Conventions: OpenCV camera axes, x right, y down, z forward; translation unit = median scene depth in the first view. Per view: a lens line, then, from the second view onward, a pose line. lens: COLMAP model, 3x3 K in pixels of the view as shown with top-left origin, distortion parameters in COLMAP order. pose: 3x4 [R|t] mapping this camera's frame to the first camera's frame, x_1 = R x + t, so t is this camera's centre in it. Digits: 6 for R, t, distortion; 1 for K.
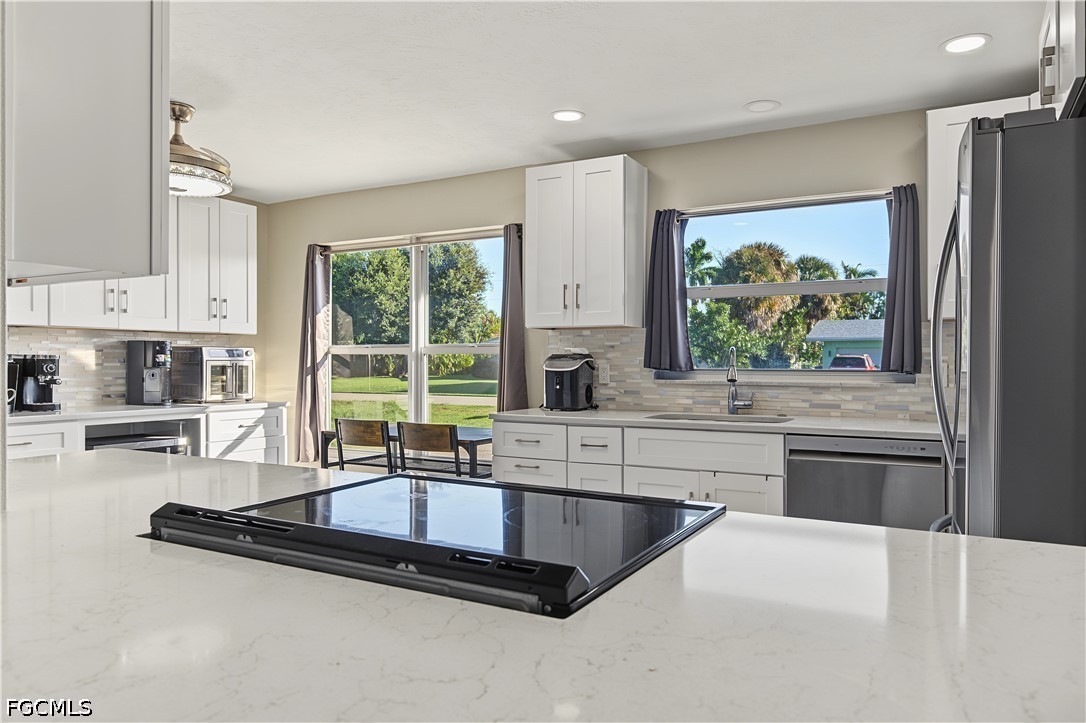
lens RADIAL K [[729.8, 0, 541.8], [0, 729.8, 384.5], [0, 0, 1]] dist [0.005265, 0.001591]
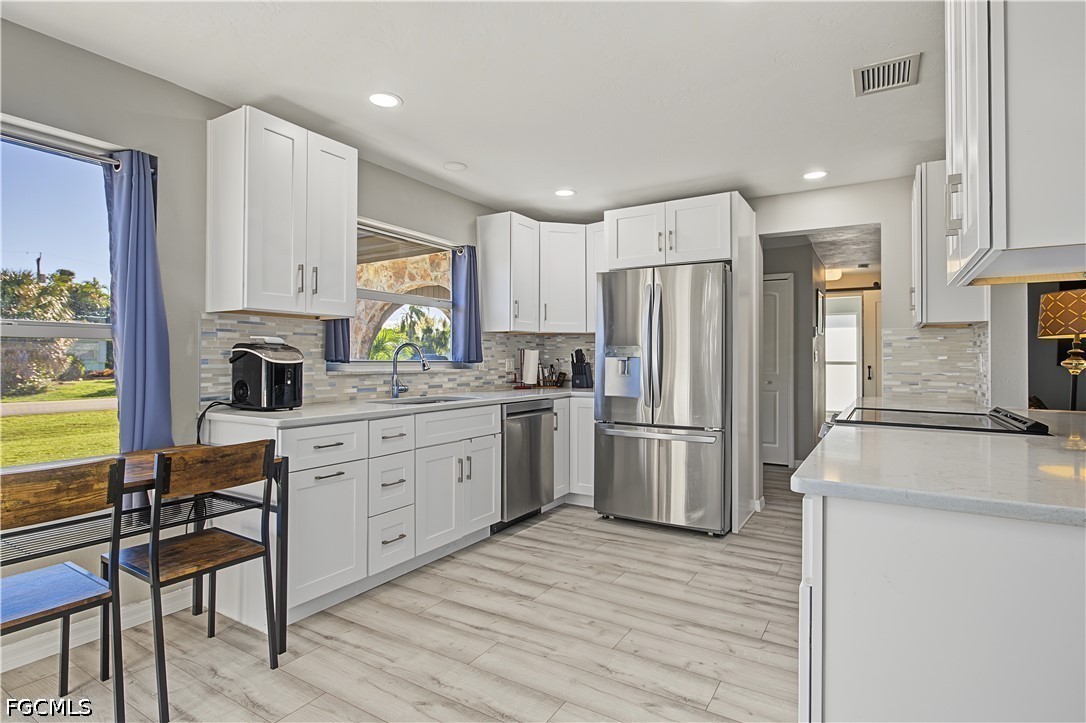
lens RADIAL K [[550.1, 0, 566.9], [0, 550.1, 357.4], [0, 0, 1]] dist [0.000052, -0.000203]
pose [[0.017237, 0.004638, 0.999841, -0.598750], [0.030497, 0.999522, -0.005163, -0.011894], [-0.999386, 0.030581, 0.017088, 0.646532]]
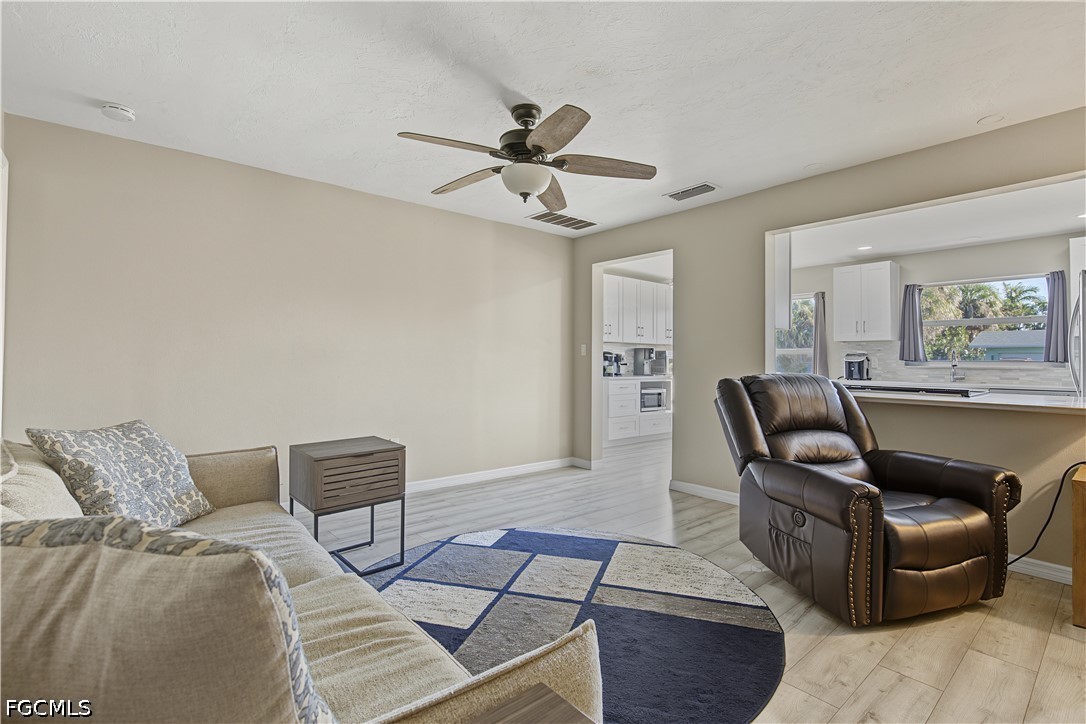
lens RADIAL K [[499.9, 0, 543.0], [0, 499.9, 362.0], [0, 0, 1]] dist [-0.003414, -0.000287]
pose [[0.937845, 0.006815, -0.346987, -0.314685], [-0.018150, 0.999402, -0.029427, 0.042366], [0.346579, 0.033896, 0.937408, -0.679928]]
